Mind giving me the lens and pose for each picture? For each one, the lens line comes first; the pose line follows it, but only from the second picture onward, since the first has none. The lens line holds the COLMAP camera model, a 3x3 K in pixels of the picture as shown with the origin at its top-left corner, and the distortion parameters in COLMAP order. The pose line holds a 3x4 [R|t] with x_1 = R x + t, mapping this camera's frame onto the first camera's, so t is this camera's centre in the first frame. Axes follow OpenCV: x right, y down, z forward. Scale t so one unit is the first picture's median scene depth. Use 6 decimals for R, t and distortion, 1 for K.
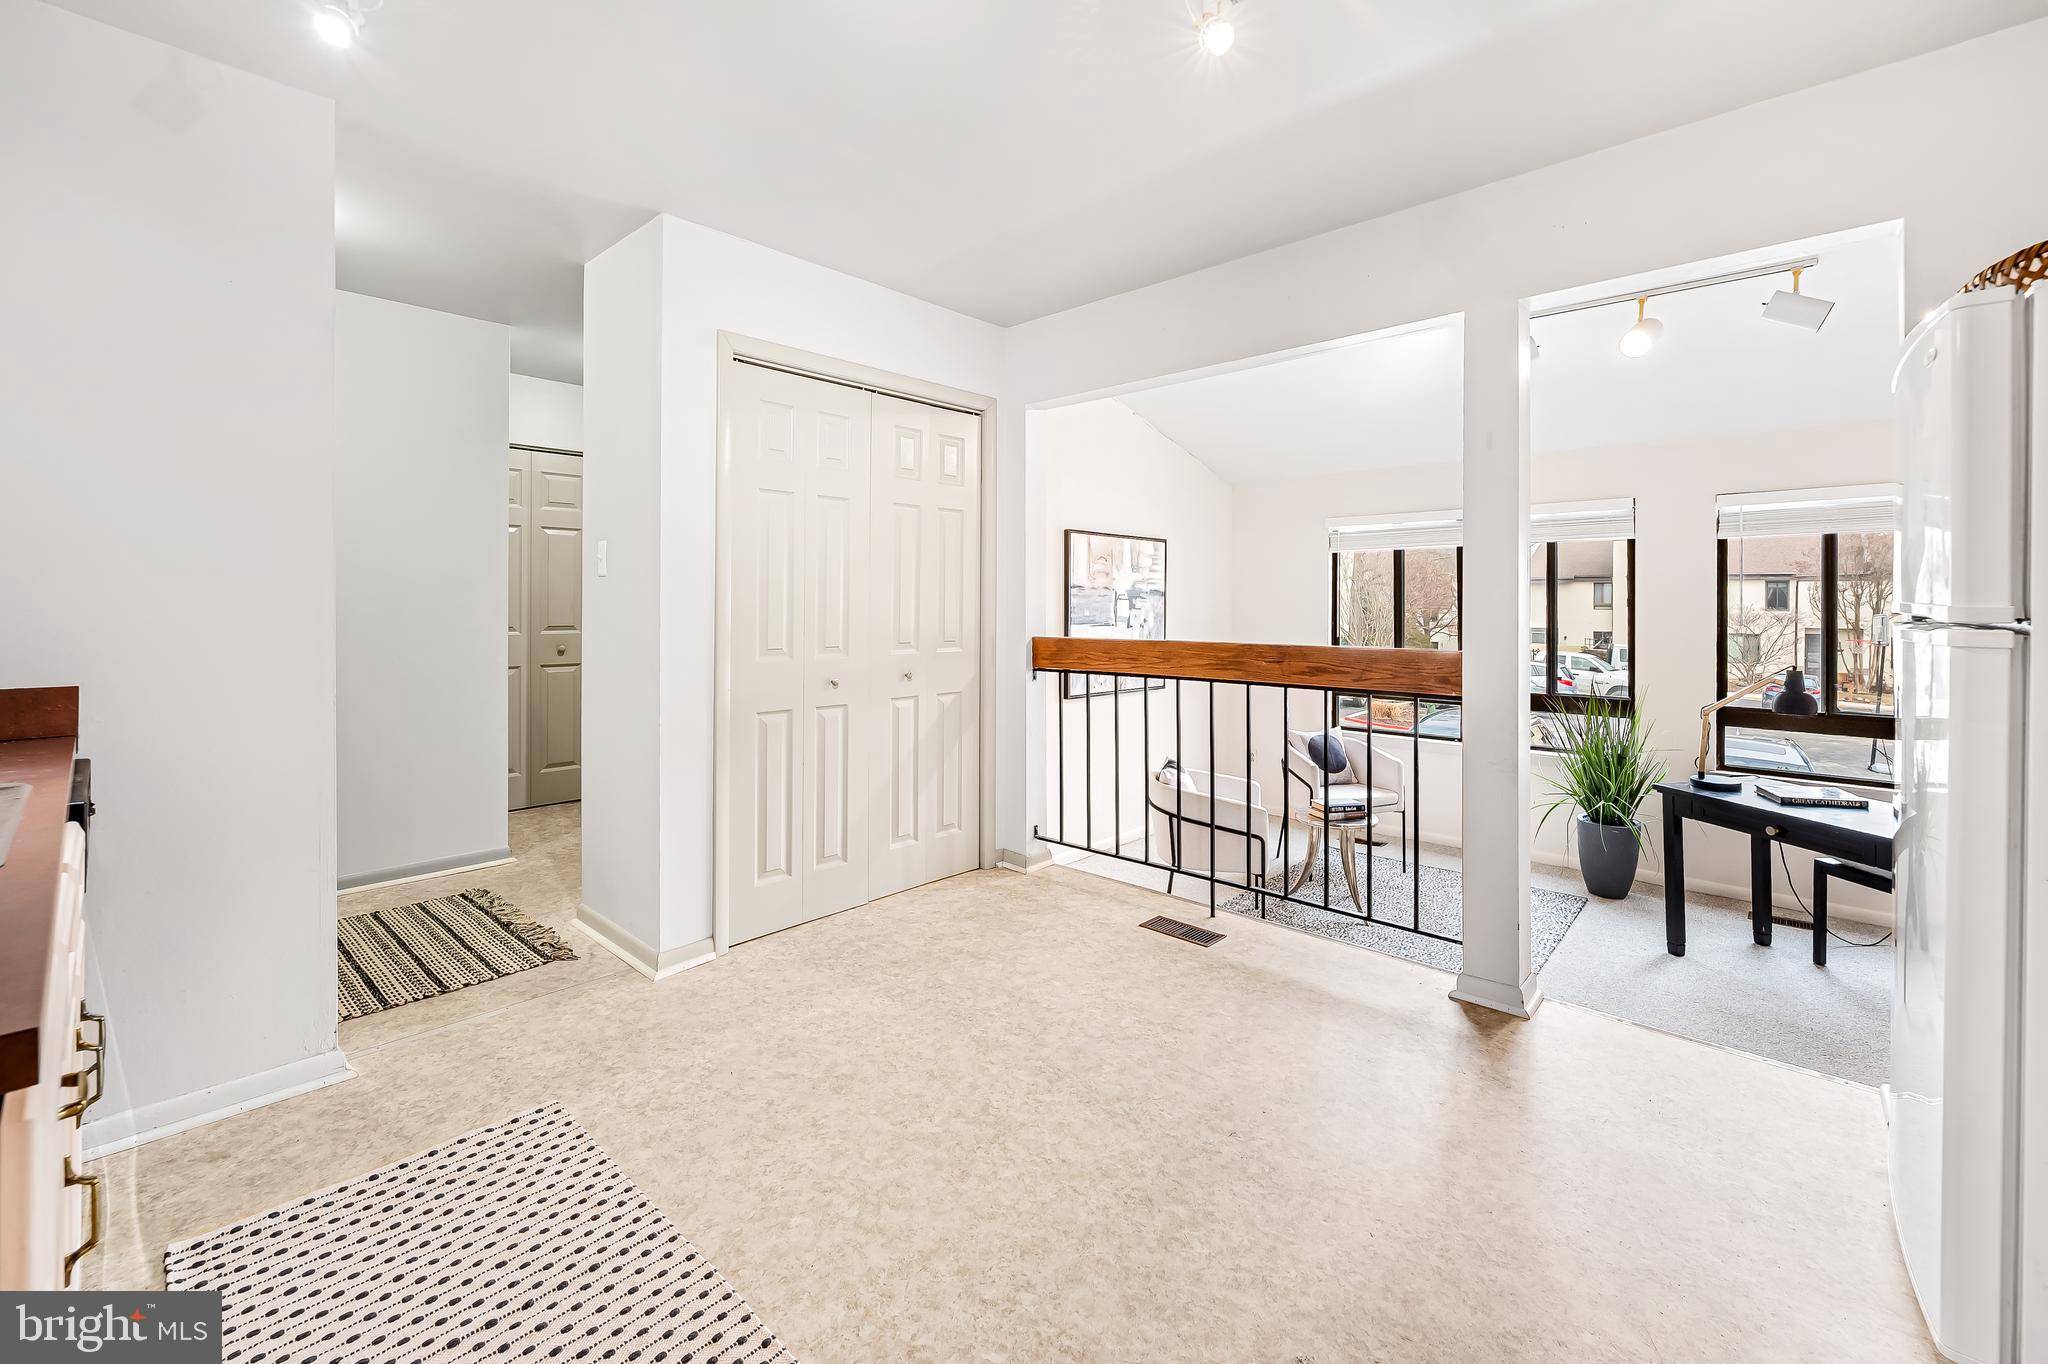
lens RADIAL K [[867.0, 0, 1032.9], [0, 867.0, 601.4], [0, 0, 1]] dist [-0.001503, 0.000960]
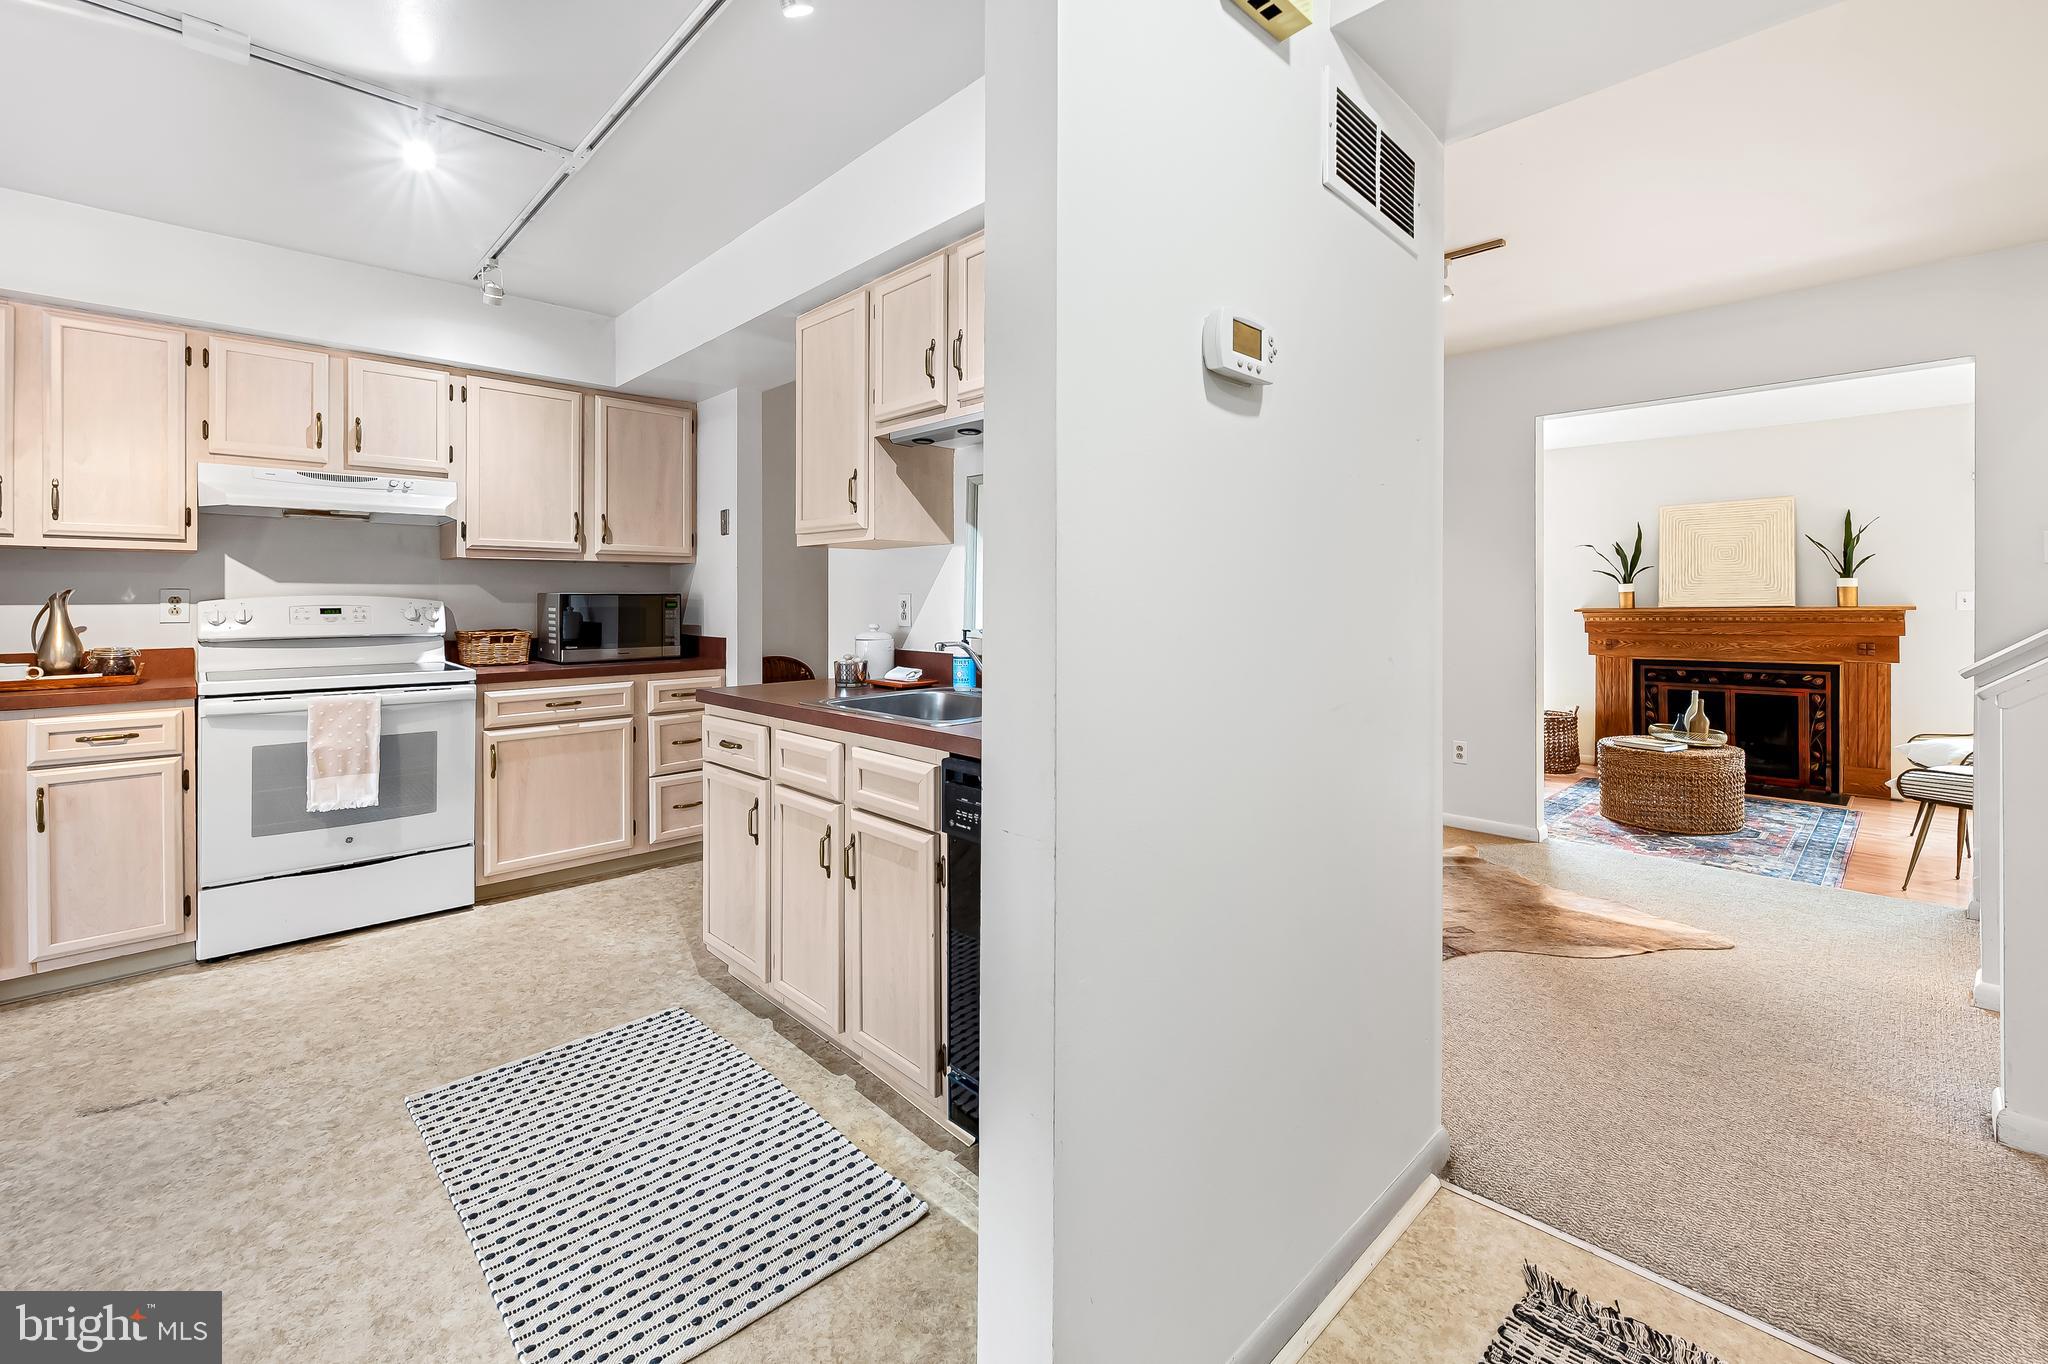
lens RADIAL K [[867.0, 0, 1027.5], [0, 867.0, 598.1], [0, 0, 1]] dist [-0.001503, 0.000960]
pose [[-0.998234, -0.002680, 0.059344, -0.785328], [-0.002795, 0.999994, -0.001852, 0.000805], [-0.059339, -0.002015, -0.998236, 1.363266]]
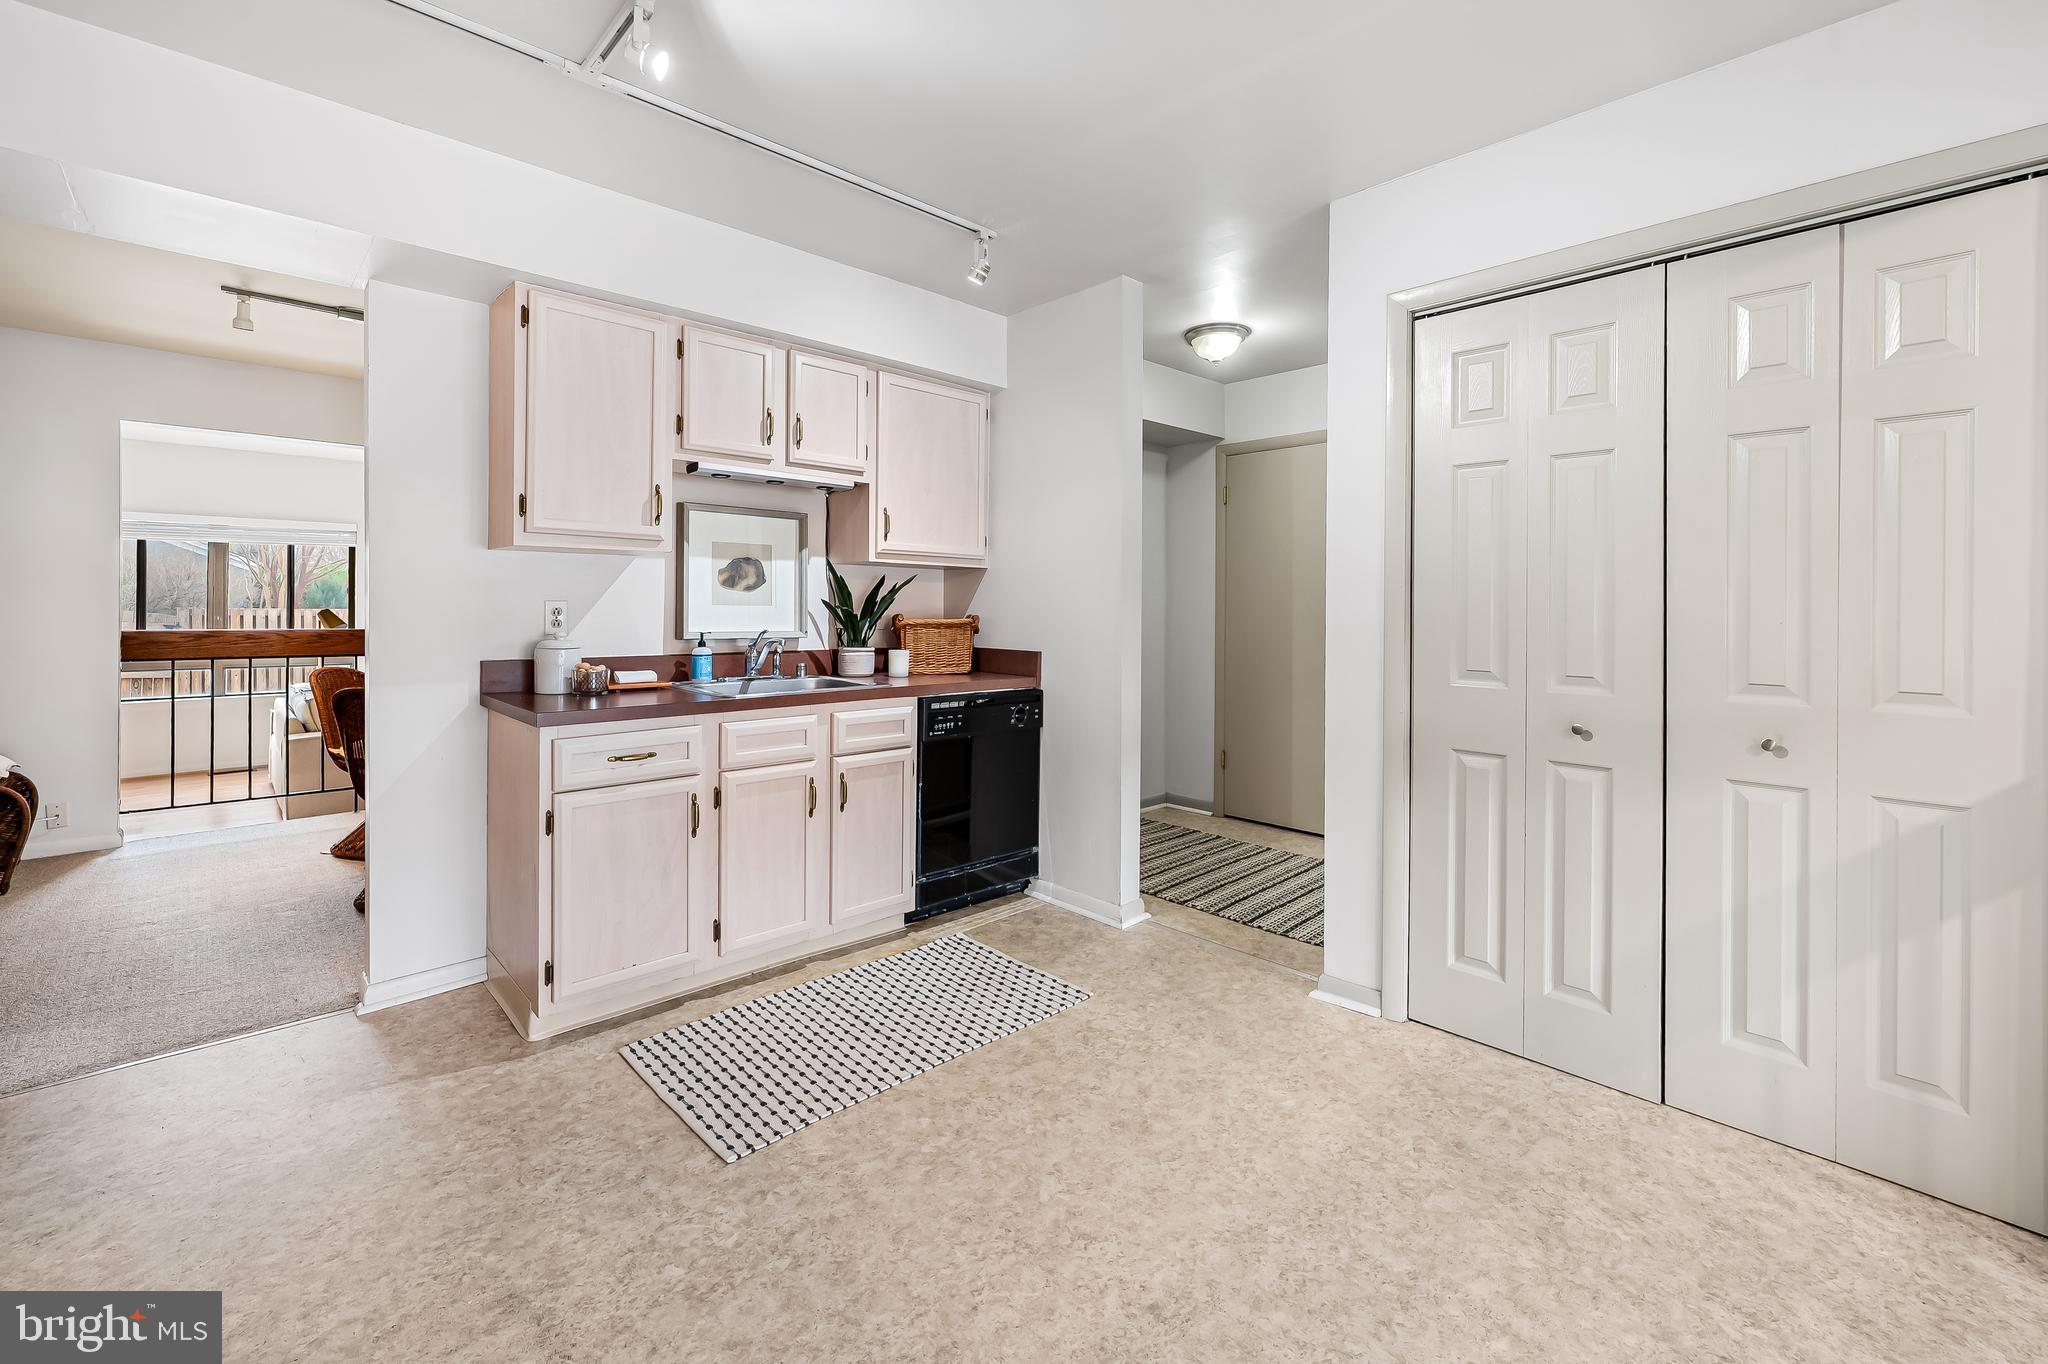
lens RADIAL K [[867.0, 0, 1025.9], [0, 867.0, 613.4], [0, 0, 1]] dist [-0.001503, 0.000960]
pose [[-0.071345, 0.003980, -0.997444, 0.640147], [-0.003383, 0.999985, 0.004232, 0.003314], [0.997446, 0.003677, -0.071331, 0.856032]]
